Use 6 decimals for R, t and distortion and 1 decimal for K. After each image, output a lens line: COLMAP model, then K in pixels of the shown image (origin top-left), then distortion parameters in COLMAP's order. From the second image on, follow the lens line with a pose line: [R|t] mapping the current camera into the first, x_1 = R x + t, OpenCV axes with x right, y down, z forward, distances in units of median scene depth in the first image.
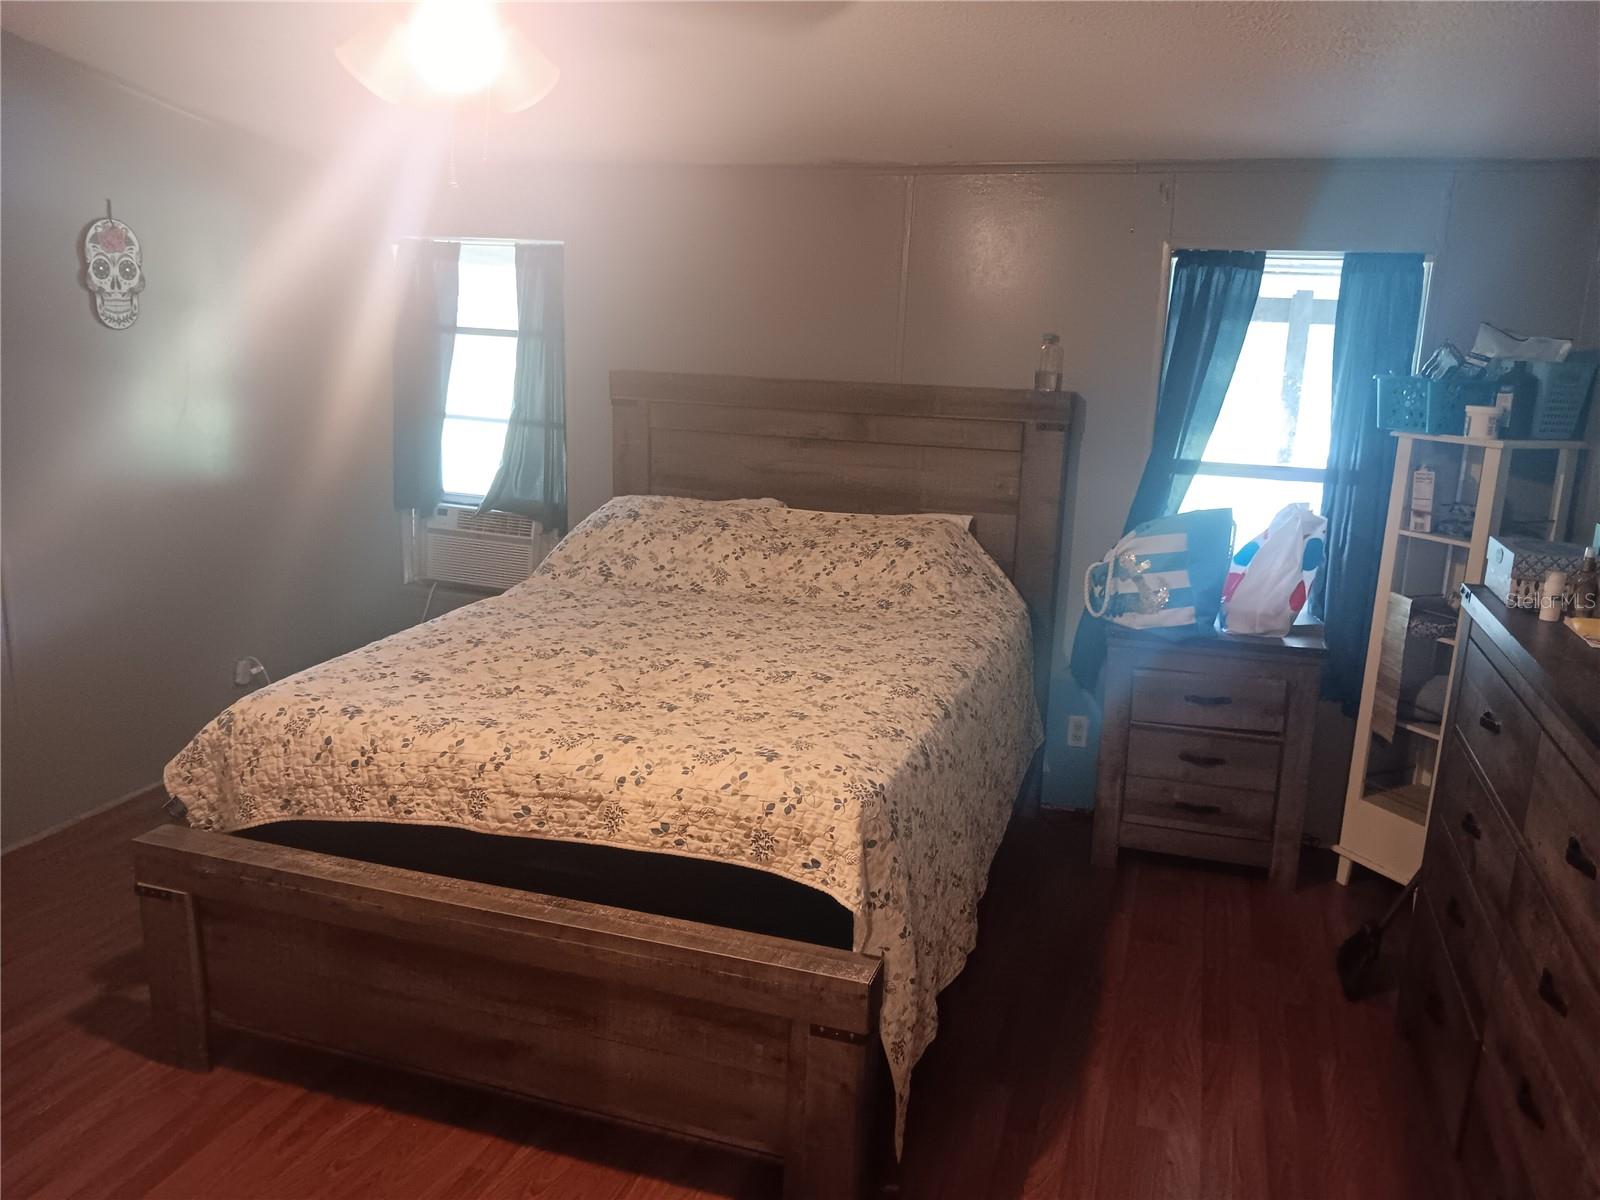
lens RADIAL K [[1246.1, 0, 800.0], [0, 1246.1, 600.0], [0, 0, 1]] dist [0.137805, -0.362568]
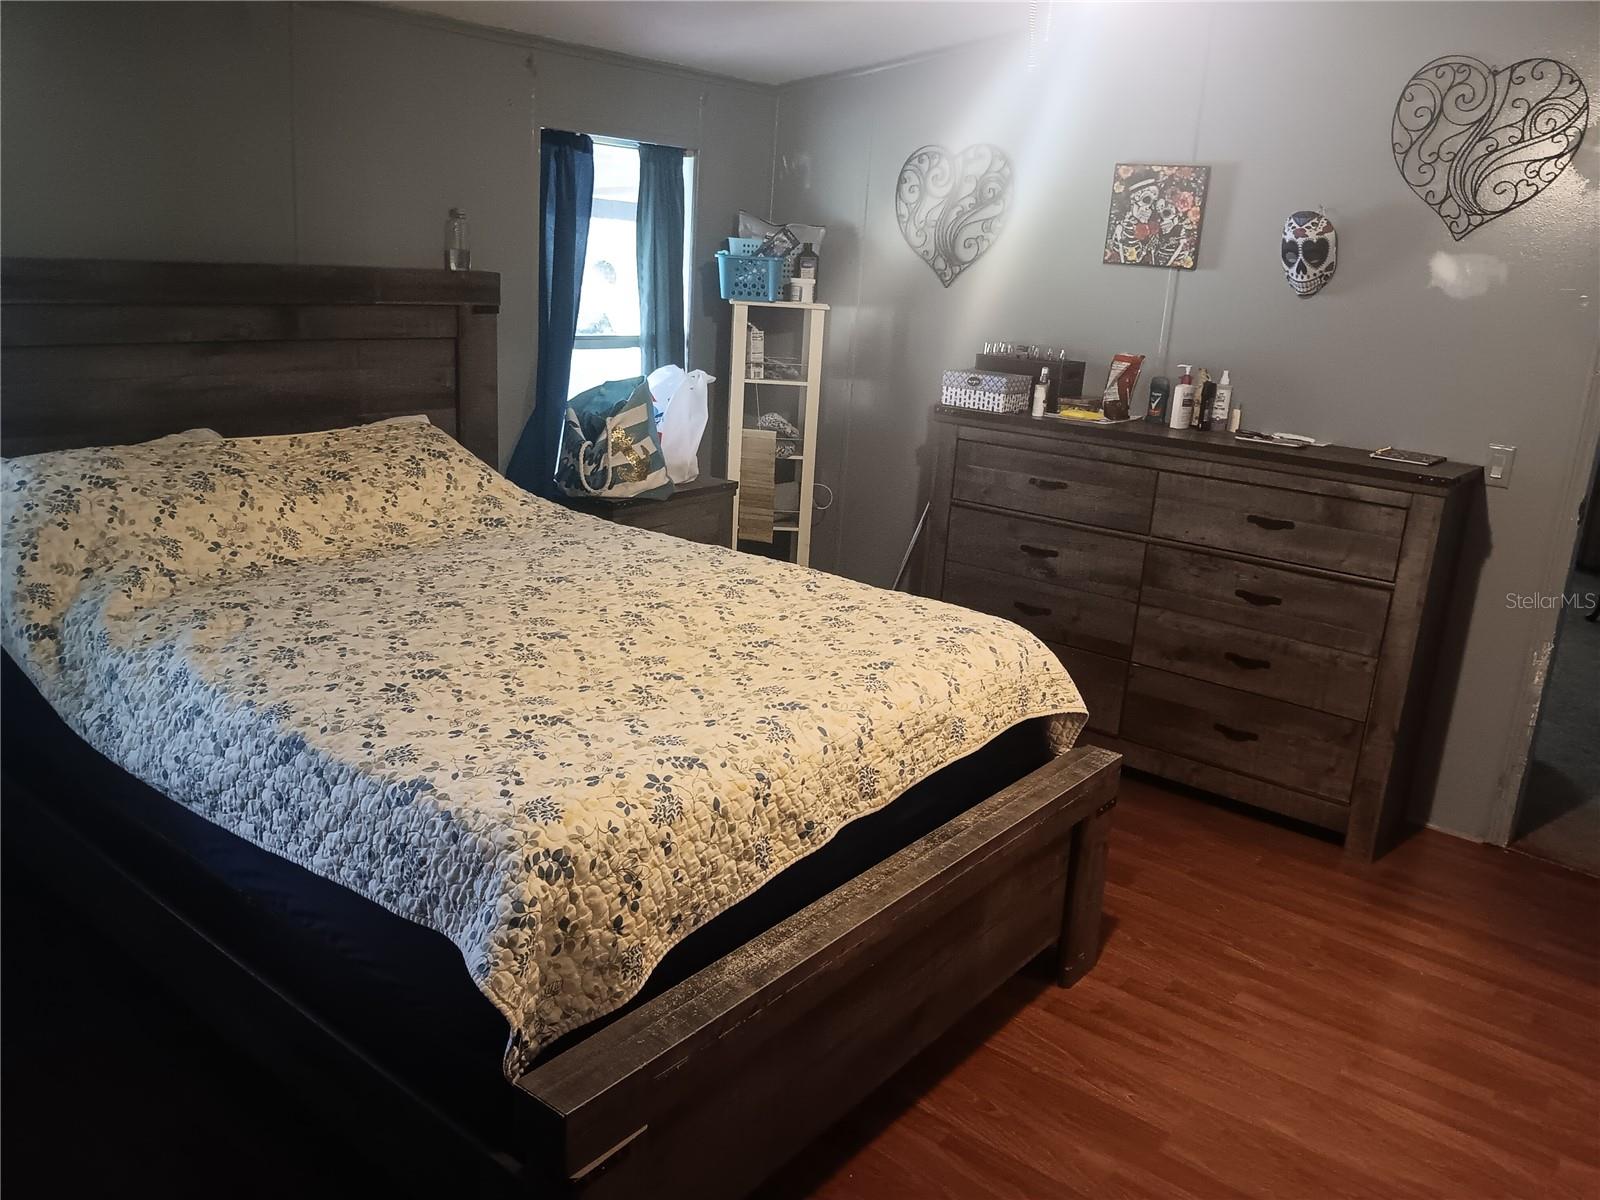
lens RADIAL K [[1246.1, 0, 800.0], [0, 1246.1, 600.0], [0, 0, 1]] dist [0.137805, -0.362568]
pose [[0.334319, -0.262676, 0.905114, -0.956481], [0.156228, 0.962534, 0.221635, -0.150396], [-0.929421, 0.067307, 0.362830, 0.669773]]
